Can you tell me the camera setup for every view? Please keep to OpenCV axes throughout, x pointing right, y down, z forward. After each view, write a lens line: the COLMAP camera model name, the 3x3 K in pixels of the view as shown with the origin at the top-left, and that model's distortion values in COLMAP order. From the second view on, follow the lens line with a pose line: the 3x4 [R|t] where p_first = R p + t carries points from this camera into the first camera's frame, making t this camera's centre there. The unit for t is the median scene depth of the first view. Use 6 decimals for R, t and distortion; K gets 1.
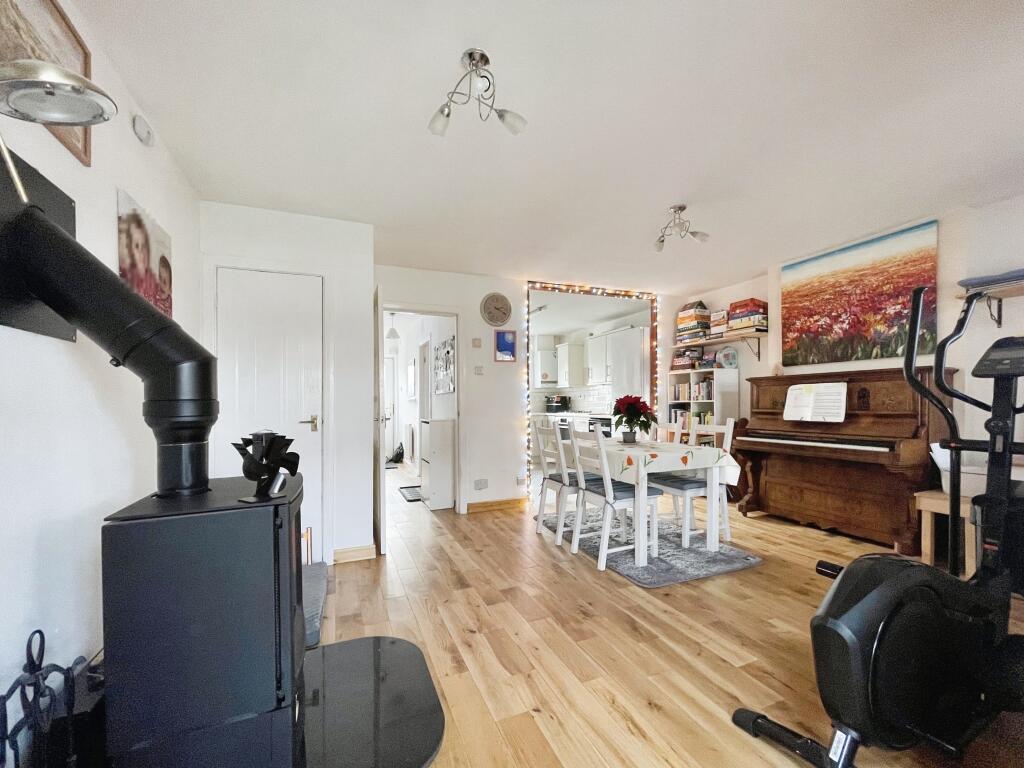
lens RADIAL K [[415.6, 0, 513.6], [0, 415.6, 404.0], [0, 0, 1]] dist [0.000044, -0.000748]
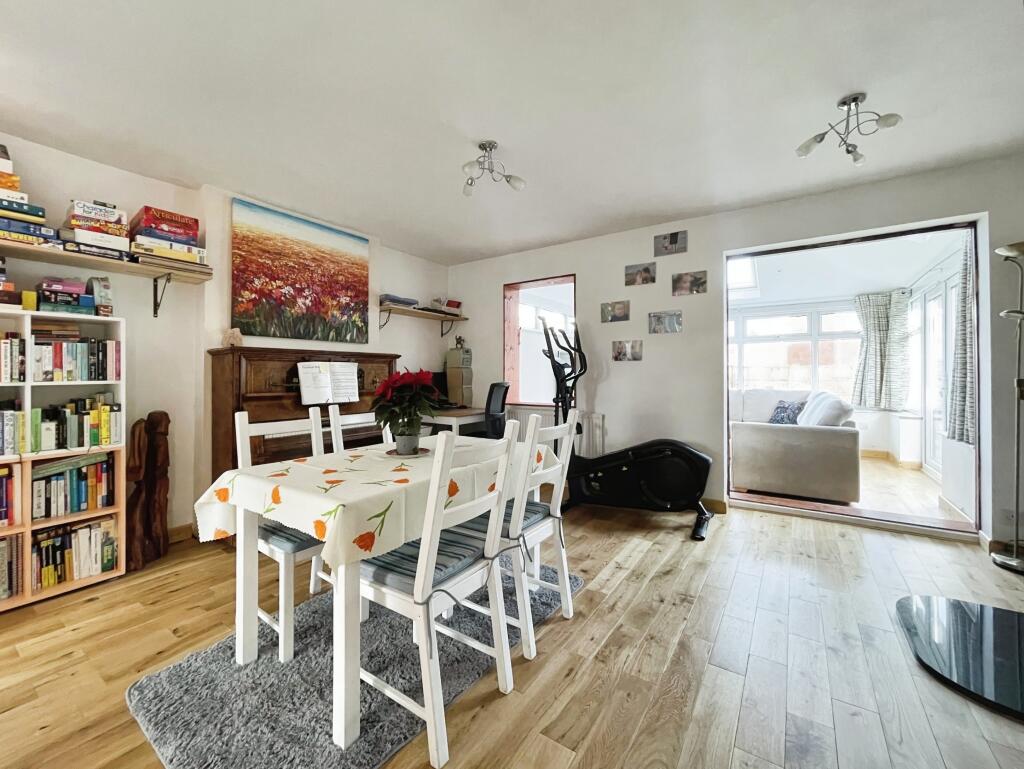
lens RADIAL K [[418.1, 0, 511.5], [0, 418.1, 374.9], [0, 0, 1]] dist [-0.000869, 0.000688]
pose [[-0.541415, 0.009650, 0.840700, -0.238539], [0.010805, 0.999931, -0.004519, -0.010447], [-0.840686, 0.006637, -0.541483, 1.024928]]
